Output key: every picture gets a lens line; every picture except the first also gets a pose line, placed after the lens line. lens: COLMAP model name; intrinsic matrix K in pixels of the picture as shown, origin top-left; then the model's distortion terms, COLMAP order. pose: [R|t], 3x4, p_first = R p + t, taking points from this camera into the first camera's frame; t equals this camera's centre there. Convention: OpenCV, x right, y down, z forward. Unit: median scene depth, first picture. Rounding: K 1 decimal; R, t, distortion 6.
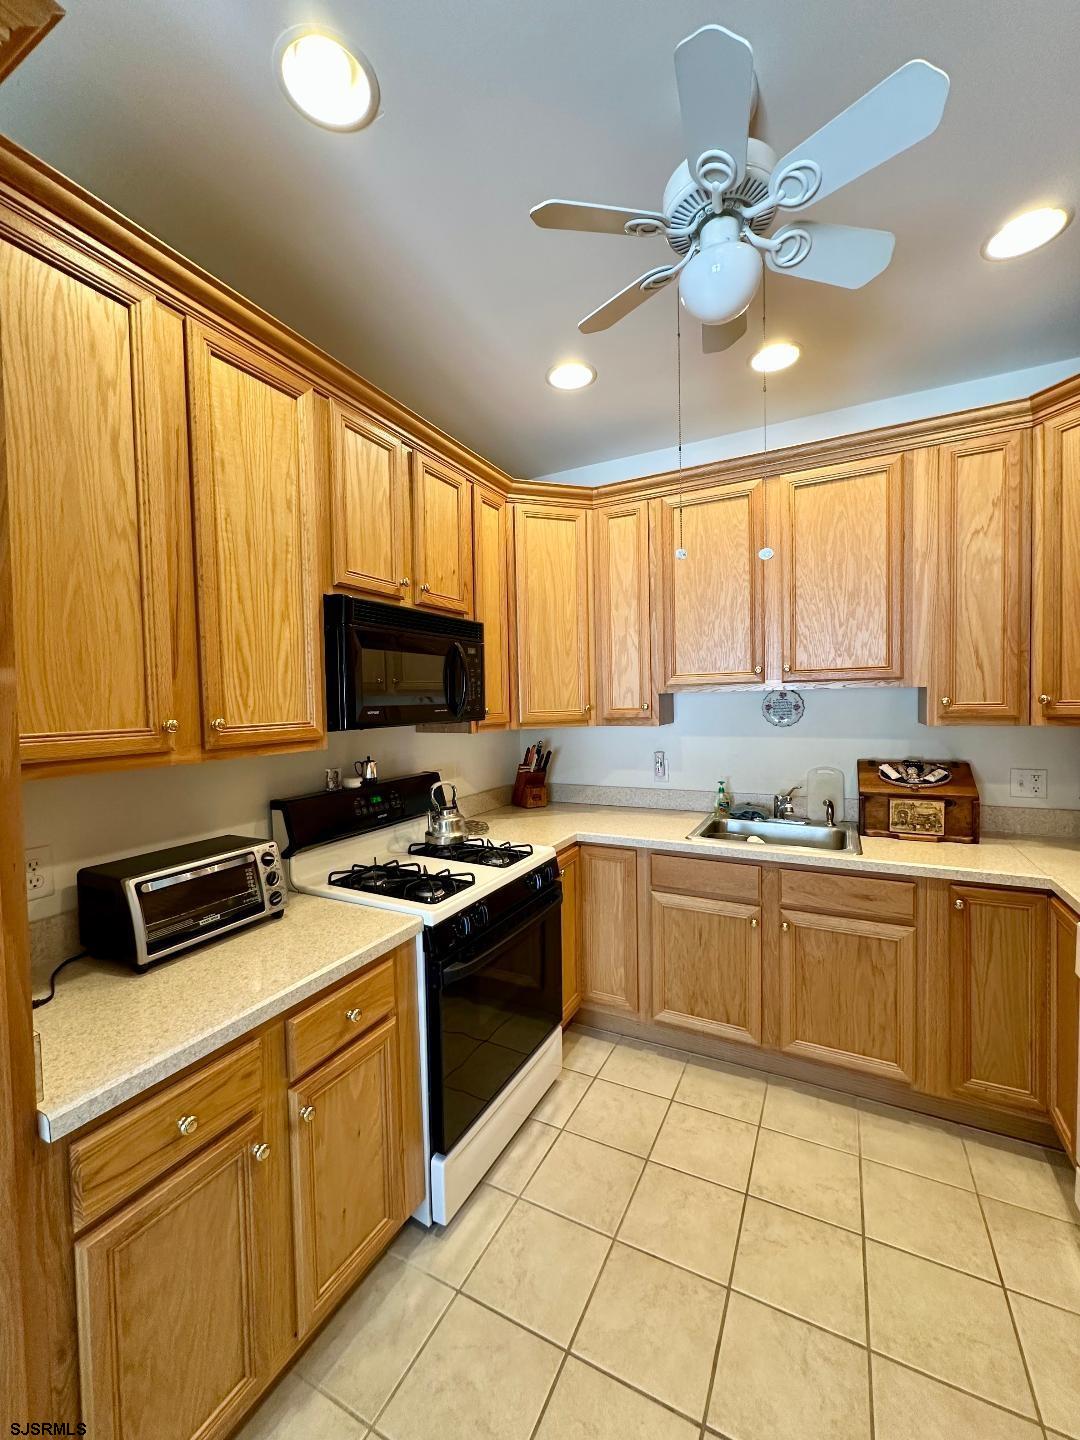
lens RADIAL K [[573.4, 0, 542.4], [0, 573.4, 721.8], [0, 0, 1]] dist [0.003470, -0.000406]
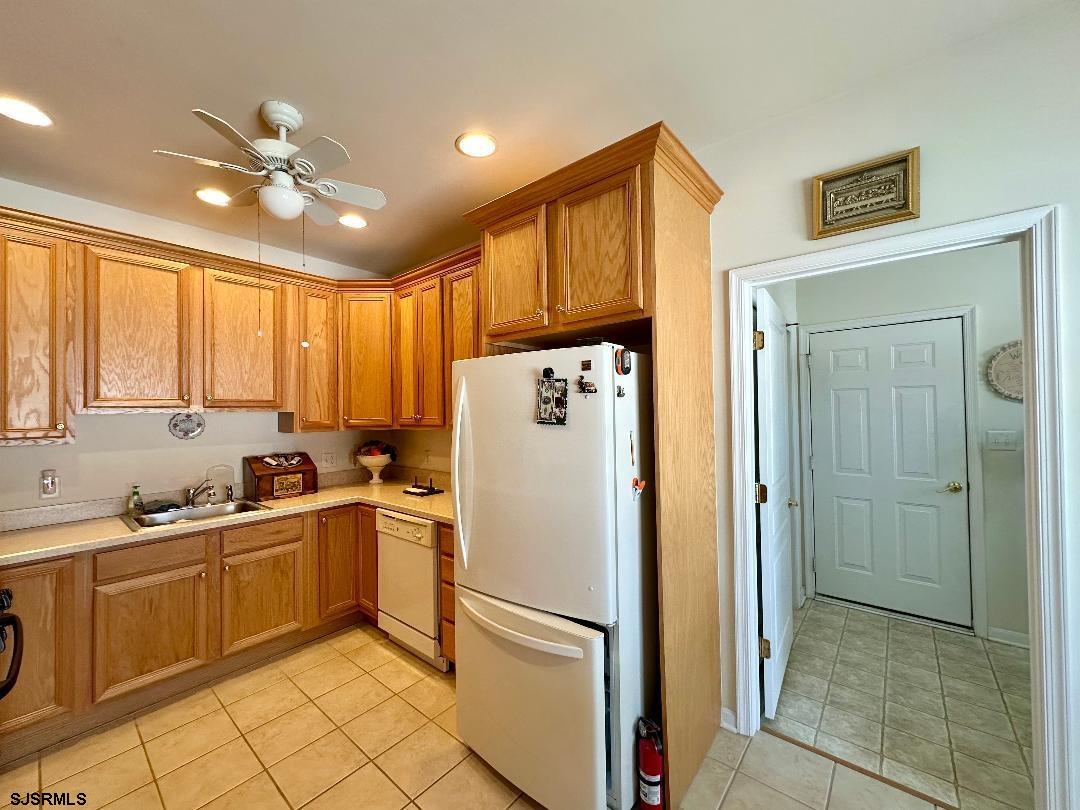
lens RADIAL K [[430.1, 0, 543.1], [0, 430.1, 403.8], [0, 0, 1]] dist [0.003470, -0.000406]
pose [[0.215464, 0.035053, 0.975882, -0.482214], [0.051619, 0.997549, -0.047228, 0.019259], [-0.975147, 0.060550, 0.213127, -0.072017]]
